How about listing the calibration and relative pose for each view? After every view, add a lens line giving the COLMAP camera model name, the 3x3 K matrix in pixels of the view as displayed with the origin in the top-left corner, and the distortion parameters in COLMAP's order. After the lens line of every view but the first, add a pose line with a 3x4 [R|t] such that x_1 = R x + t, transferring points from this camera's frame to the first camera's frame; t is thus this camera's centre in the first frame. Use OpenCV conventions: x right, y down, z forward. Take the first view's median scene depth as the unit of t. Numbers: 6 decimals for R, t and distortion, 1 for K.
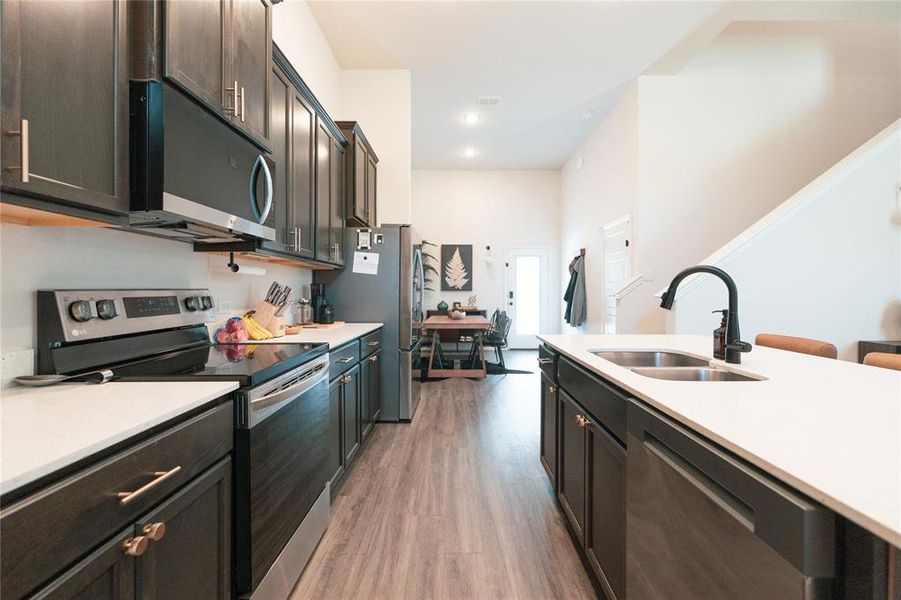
lens RADIAL K [[408.6, 0, 452.4], [0, 408.6, 291.0], [0, 0, 1]] dist [-0.000864, -0.000100]
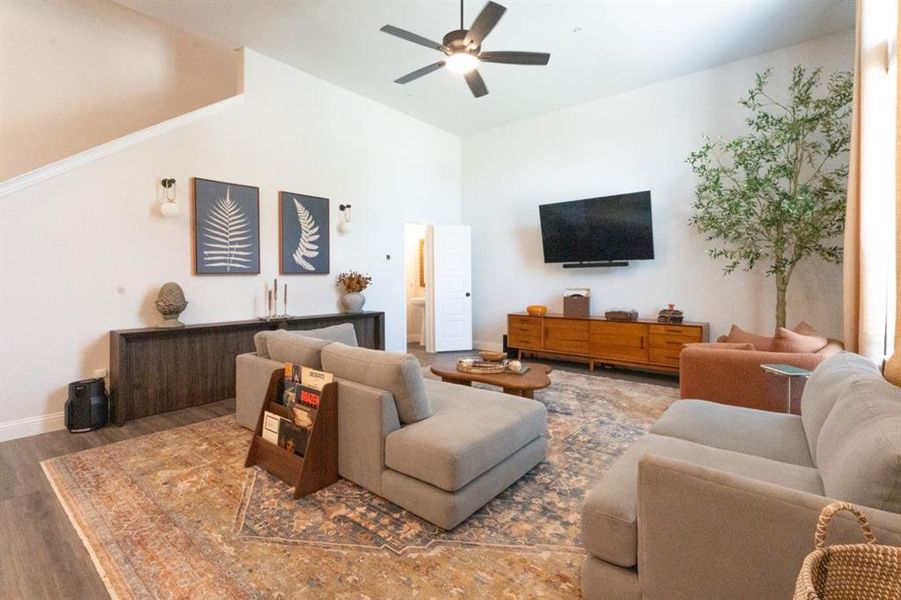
lens RADIAL K [[408.0, 0, 436.7], [0, 408.0, 276.7], [0, 0, 1]] dist [-0.000235, -0.000022]
pose [[0.634035, 0.004920, 0.773288, 0.713463], [-0.001347, 0.999985, -0.005257, -0.003700], [-0.773303, 0.002292, 0.634033, -0.250368]]
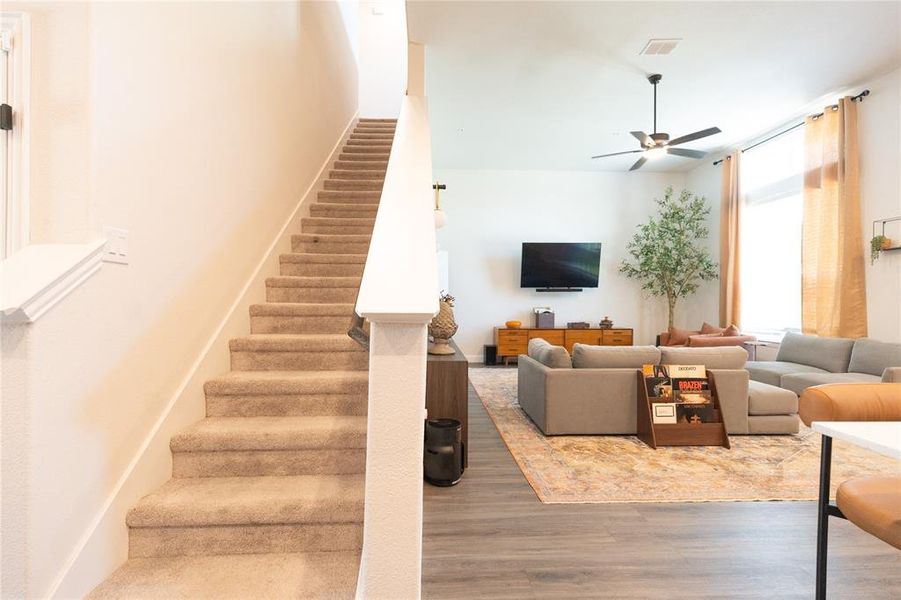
lens RADIAL K [[403.5, 0, 433.2], [0, 403.5, 300.7], [0, 0, 1]] dist [0.001782, -0.000501]
pose [[-0.037727, -0.000287, 0.999288, 0.193444], [-0.005814, 0.999983, 0.000068, 0.002005], [-0.999271, -0.005807, -0.037728, 0.965316]]
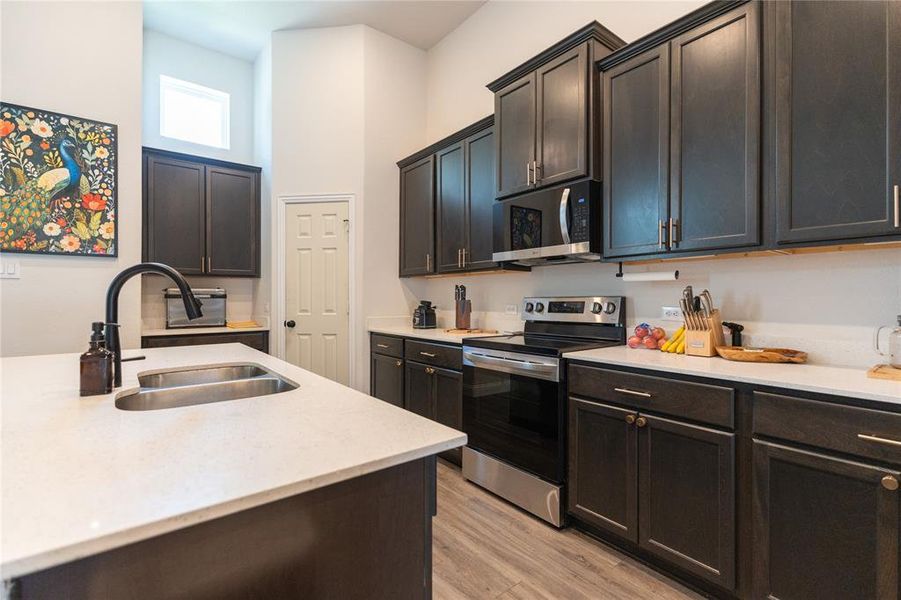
lens RADIAL K [[406.9, 0, 450.2], [0, 406.9, 297.3], [0, 0, 1]] dist [0.001629, 0.000146]
pose [[-0.779197, -0.003147, -0.626772, 0.295694], [-0.000472, 0.999990, -0.004435, 0.001997], [0.626779, -0.003160, -0.779190, 0.892828]]
